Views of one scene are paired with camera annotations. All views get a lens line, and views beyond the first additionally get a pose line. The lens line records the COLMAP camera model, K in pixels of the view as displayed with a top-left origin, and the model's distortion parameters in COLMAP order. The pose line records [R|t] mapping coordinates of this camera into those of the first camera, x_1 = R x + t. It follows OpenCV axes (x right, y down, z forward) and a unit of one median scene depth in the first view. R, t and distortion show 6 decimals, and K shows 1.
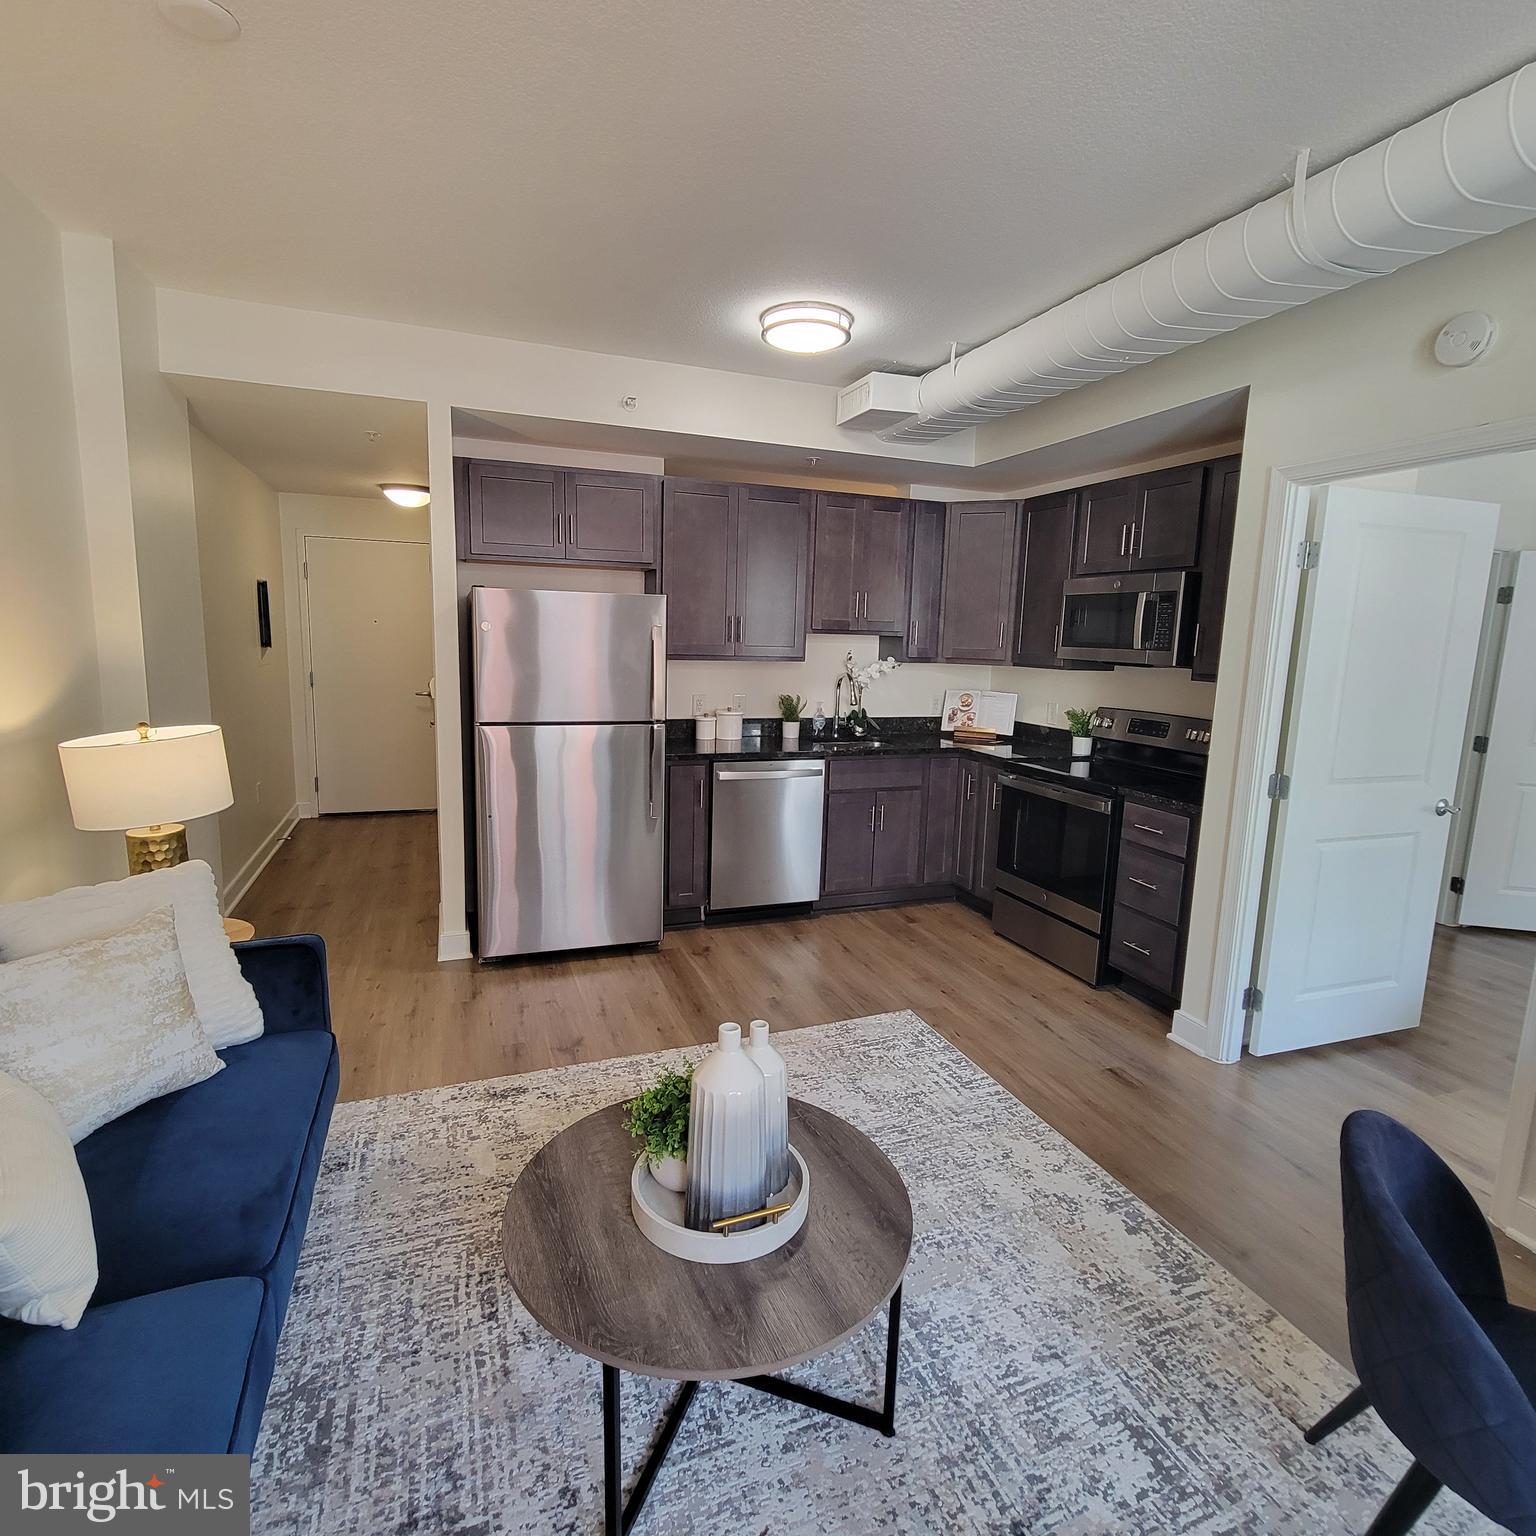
lens RADIAL K [[839.8, 0, 768.0], [0, 839.8, 768.0], [0, 0, 1]] dist [-0.001288, -0.001215]
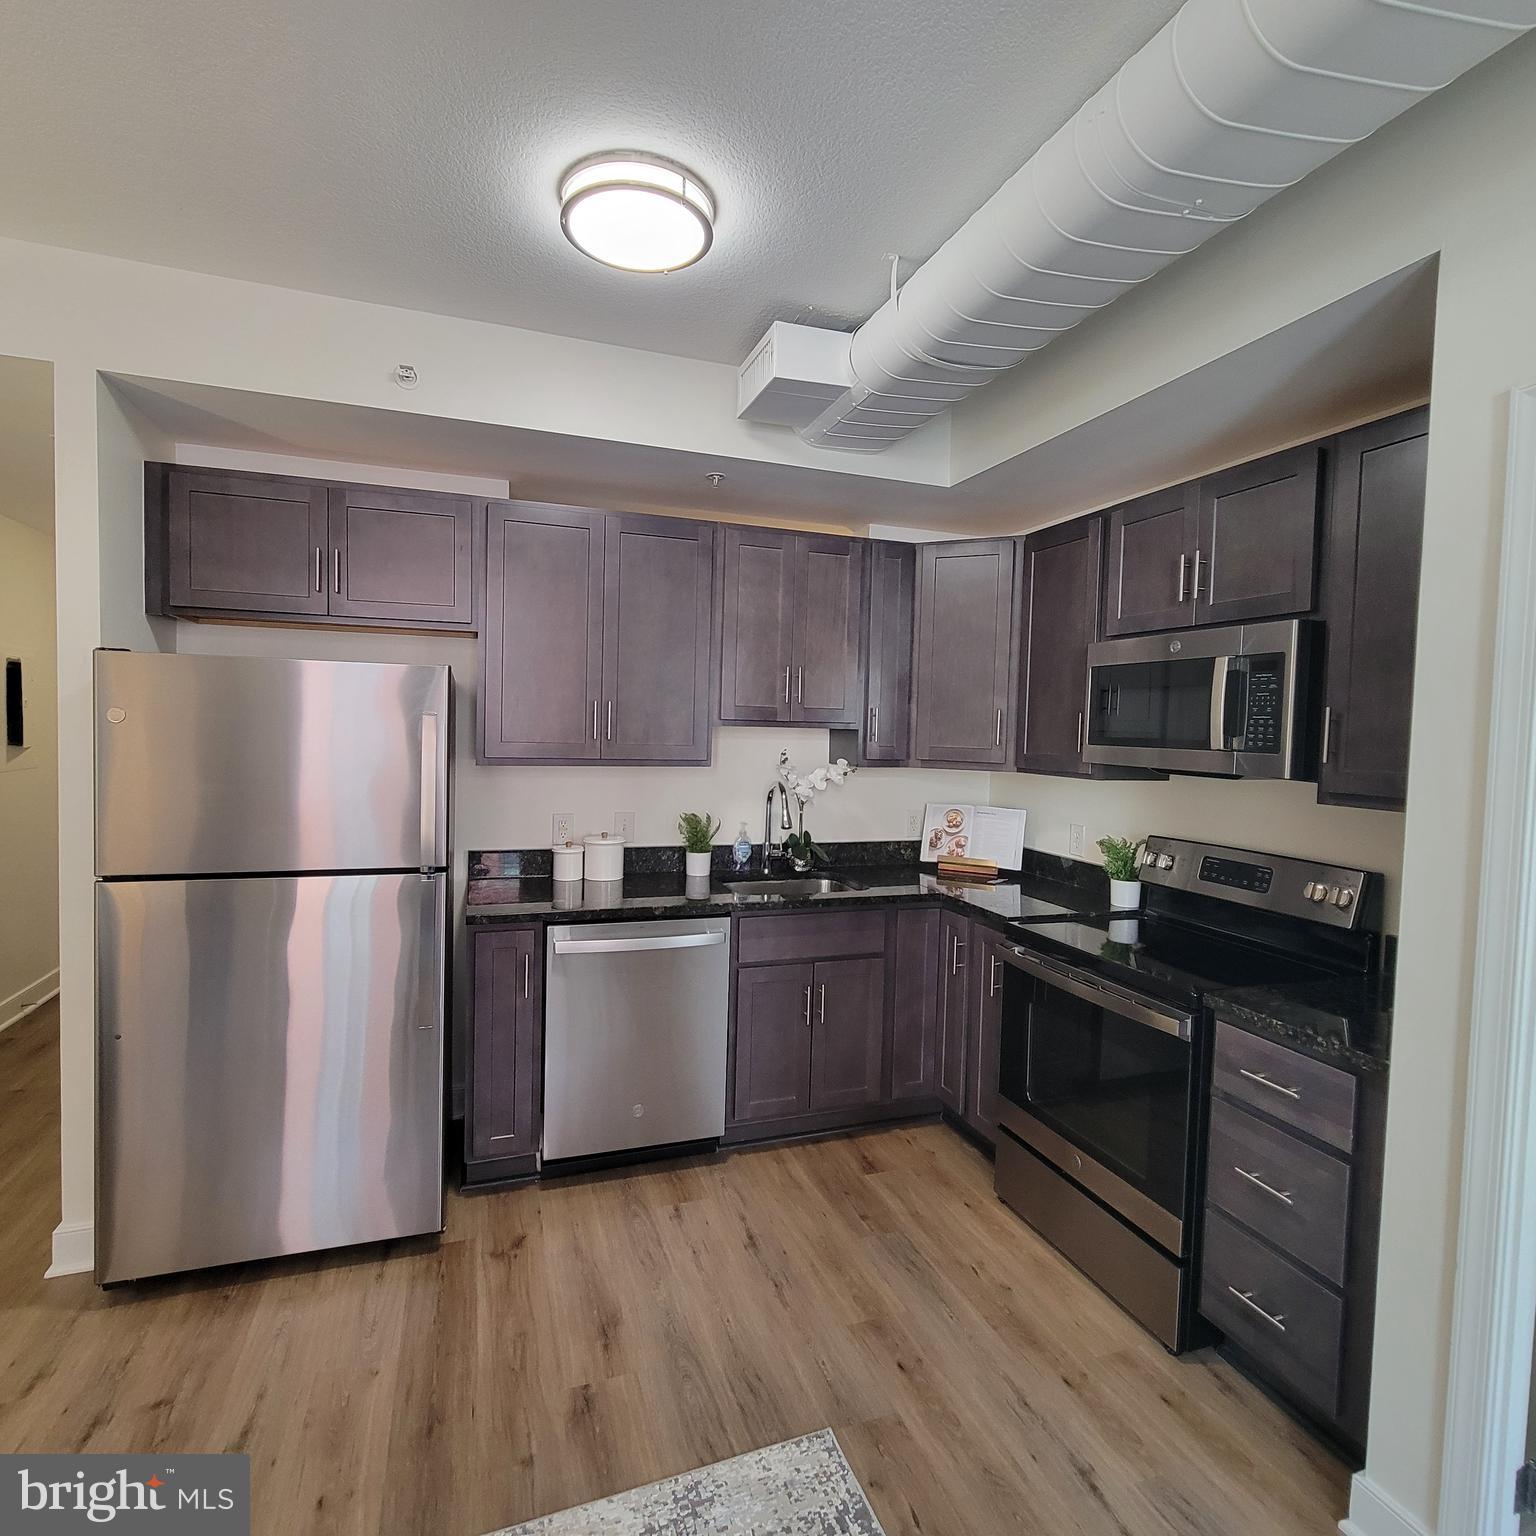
lens RADIAL K [[839.8, 0, 768.0], [0, 839.8, 768.0], [0, 0, 1]] dist [-0.001288, -0.001215]
pose [[0.999759, -0.001743, -0.021871, 0.108862], [-0.000684, 0.993879, -0.110473, -0.051499], [0.021930, 0.110461, 0.993639, 0.330171]]
